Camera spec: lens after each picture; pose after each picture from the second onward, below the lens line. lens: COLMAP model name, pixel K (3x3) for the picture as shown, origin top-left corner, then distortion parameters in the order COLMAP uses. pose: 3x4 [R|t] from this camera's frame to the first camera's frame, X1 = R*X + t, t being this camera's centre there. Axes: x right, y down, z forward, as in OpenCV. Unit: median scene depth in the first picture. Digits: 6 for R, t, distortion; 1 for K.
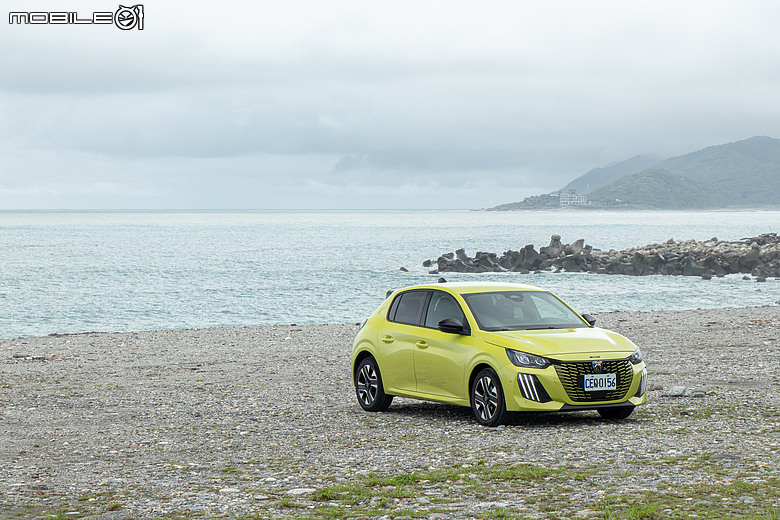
lens RADIAL K [[2589.3, 0, 390.0], [0, 2589.3, 260.0], [0, 0, 1]] dist [0.044940, 0.326438]
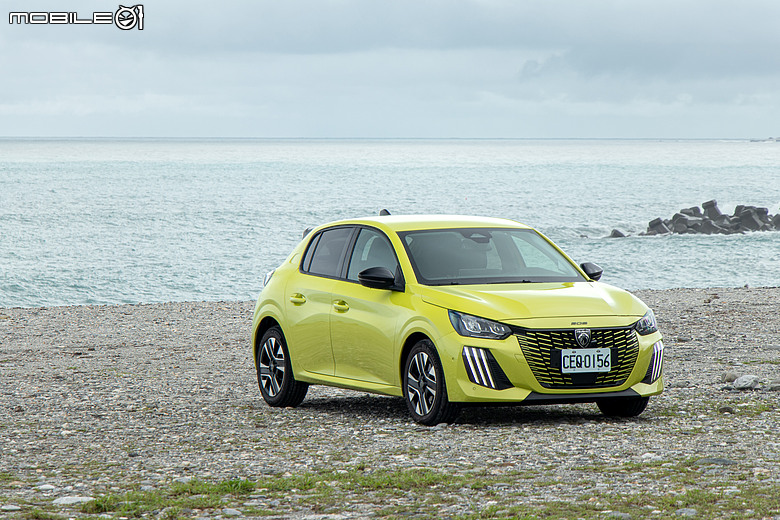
lens RADIAL K [[4196.2, 0, 390.0], [0, 4196.2, 260.0], [0, 0, 1]] dist [-0.163488, 6.673783]
pose [[0.998312, 0.004981, -0.057868, 0.091621], [-0.004461, 0.999948, 0.009116, 0.010944], [0.057910, -0.008843, 0.998283, -0.096141]]
